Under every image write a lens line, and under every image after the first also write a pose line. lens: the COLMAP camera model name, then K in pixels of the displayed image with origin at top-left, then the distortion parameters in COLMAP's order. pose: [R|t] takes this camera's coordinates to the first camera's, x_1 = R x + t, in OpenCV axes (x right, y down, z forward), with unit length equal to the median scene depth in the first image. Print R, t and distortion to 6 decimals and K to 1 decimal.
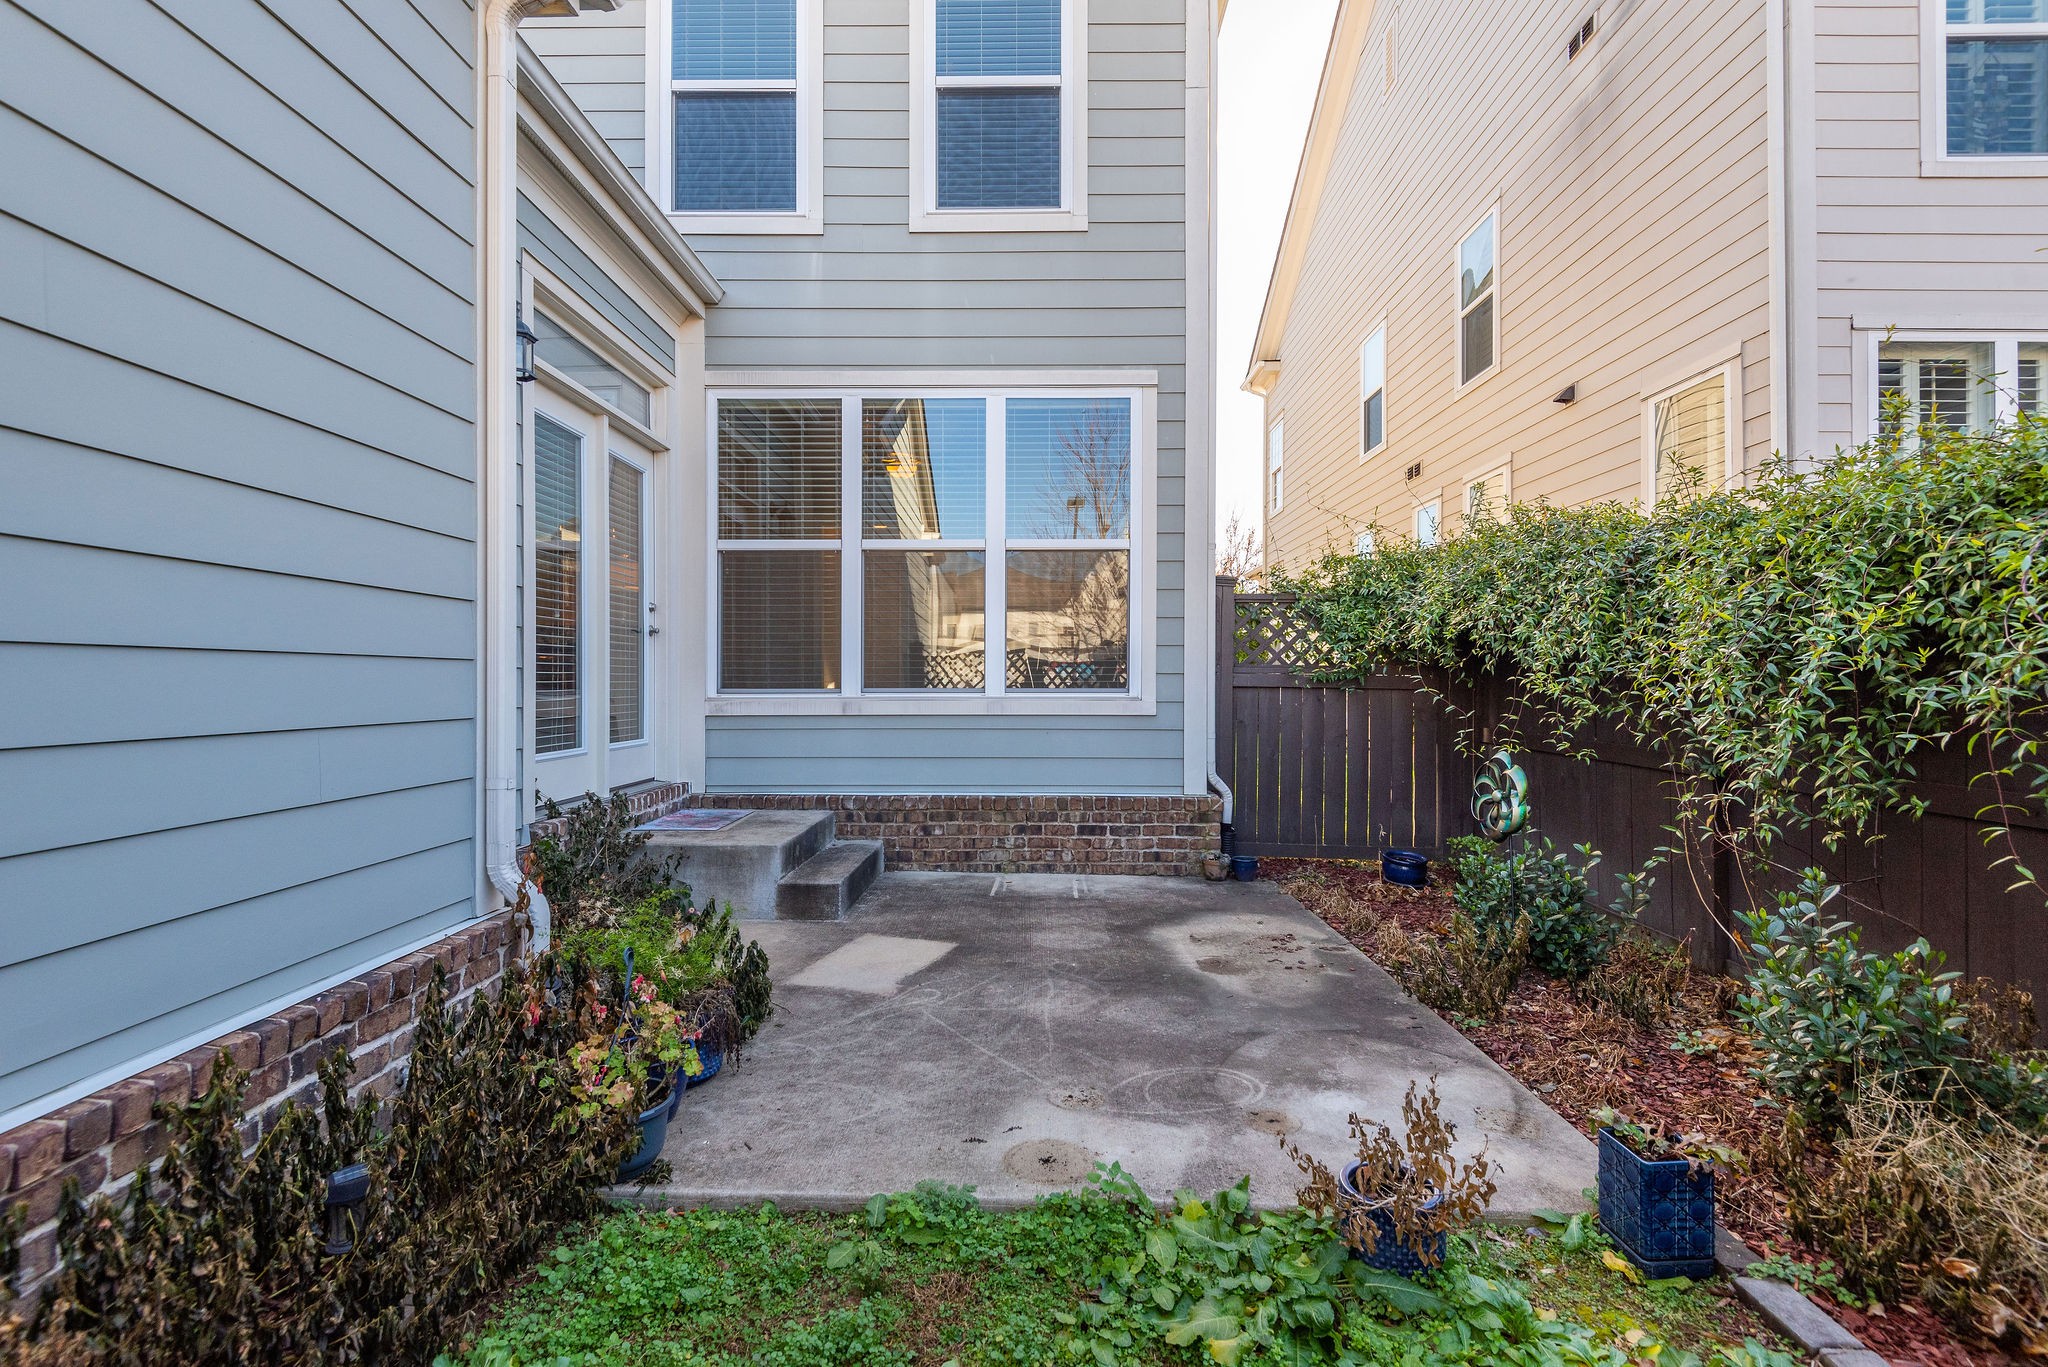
lens RADIAL K [[963.0, 0, 1045.5], [0, 963.0, 674.5], [0, 0, 1]] dist [0.034746, -0.011255]
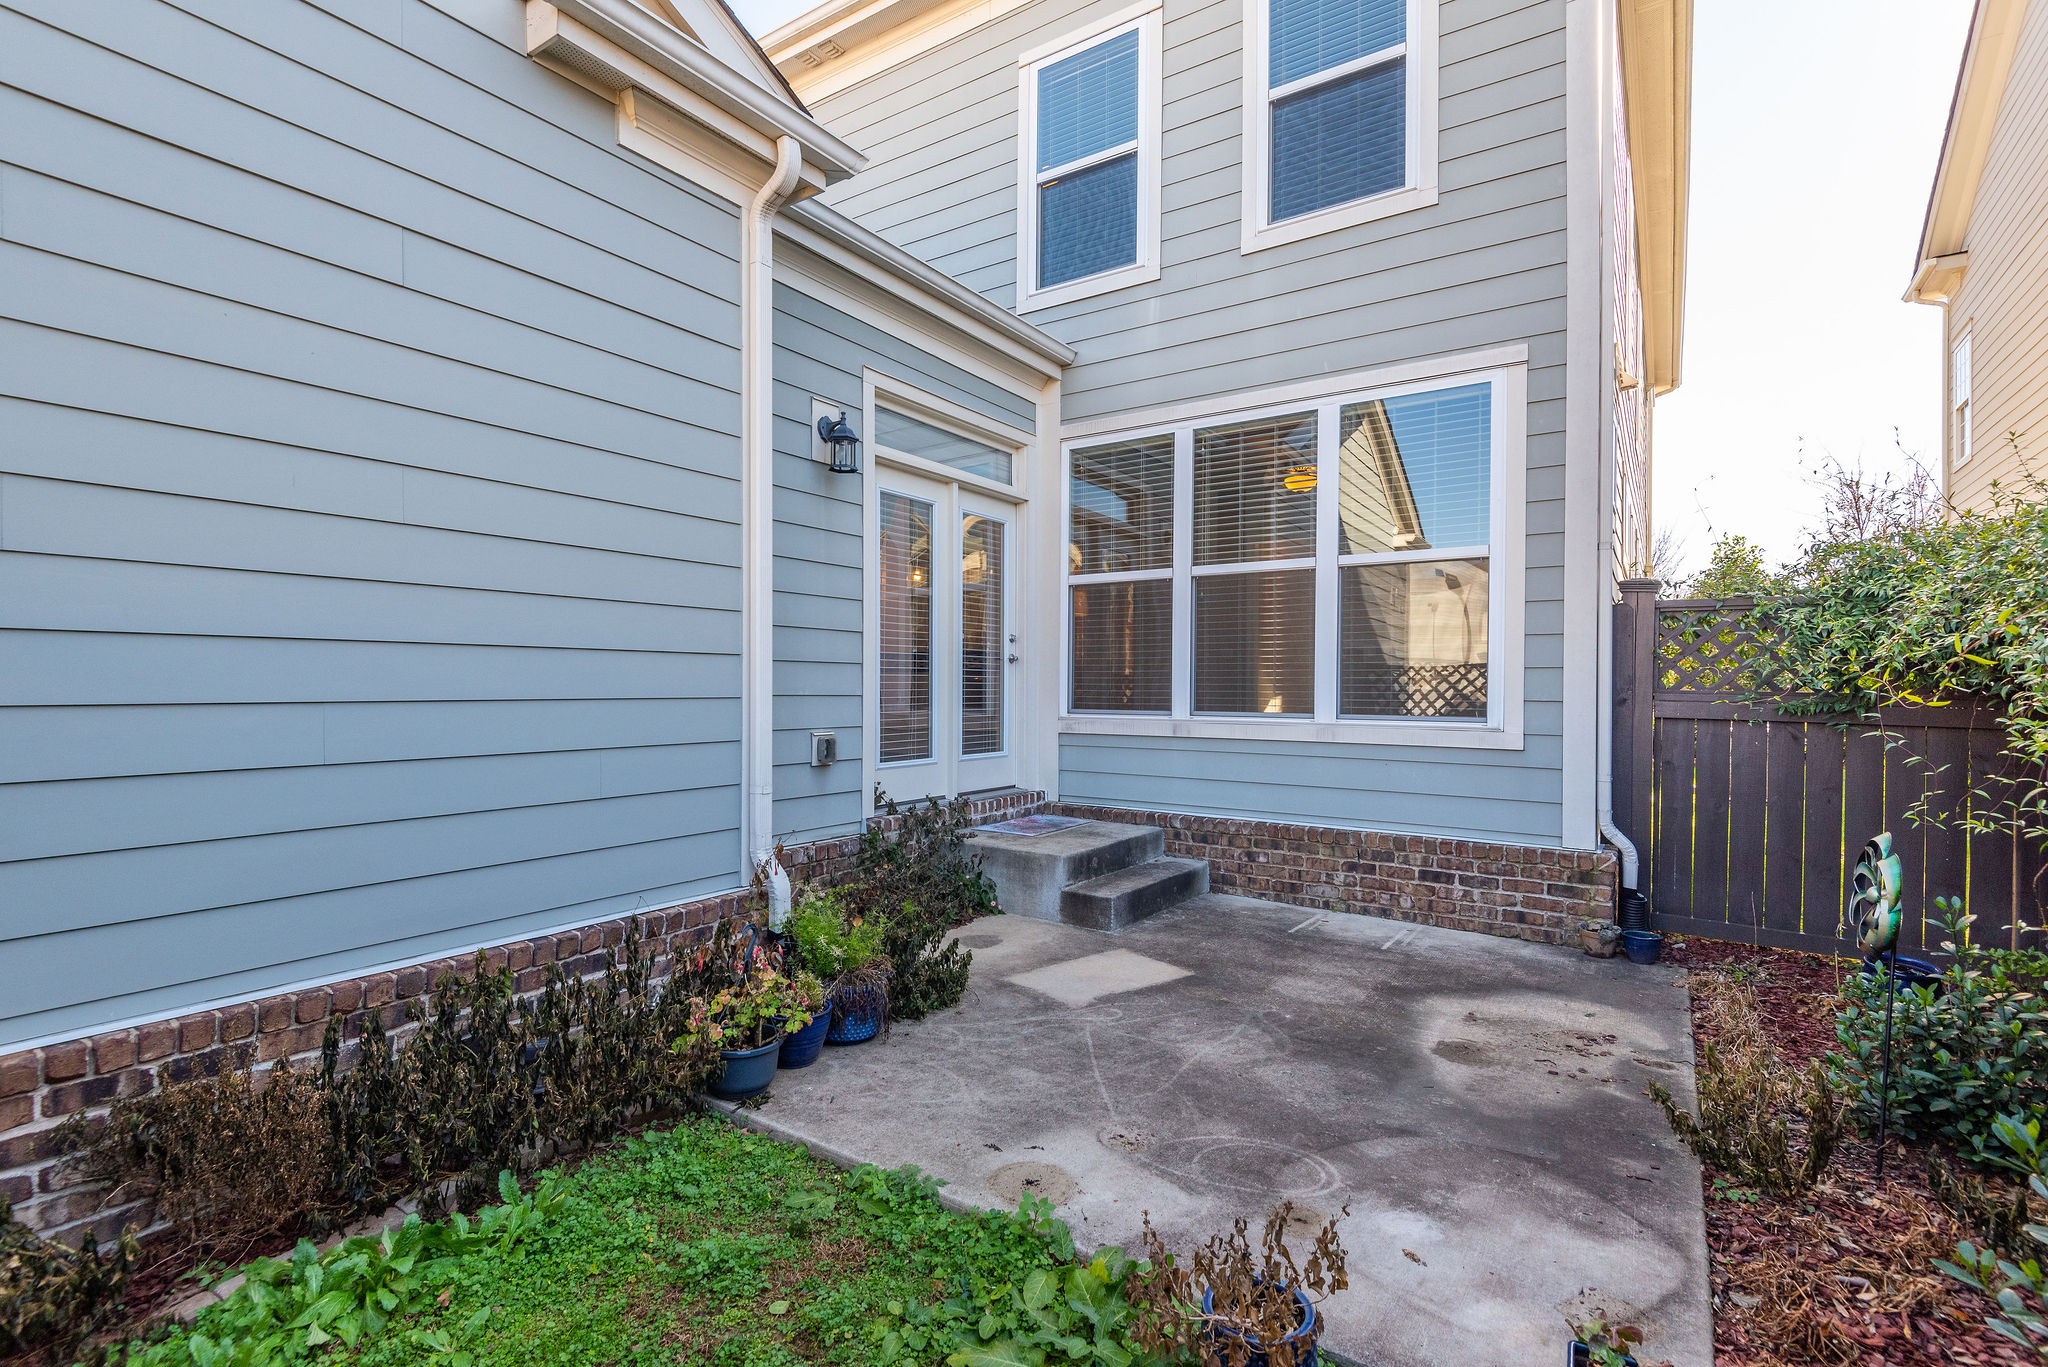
lens RADIAL K [[963.0, 0, 1028.8], [0, 963.0, 681.8], [0, 0, 1]] dist [0.034746, -0.011255]
pose [[0.834675, 0.003650, -0.550730, 0.231120], [-0.003856, 0.999992, 0.000784, -0.017566], [0.550729, 0.001470, 0.834683, 0.047186]]
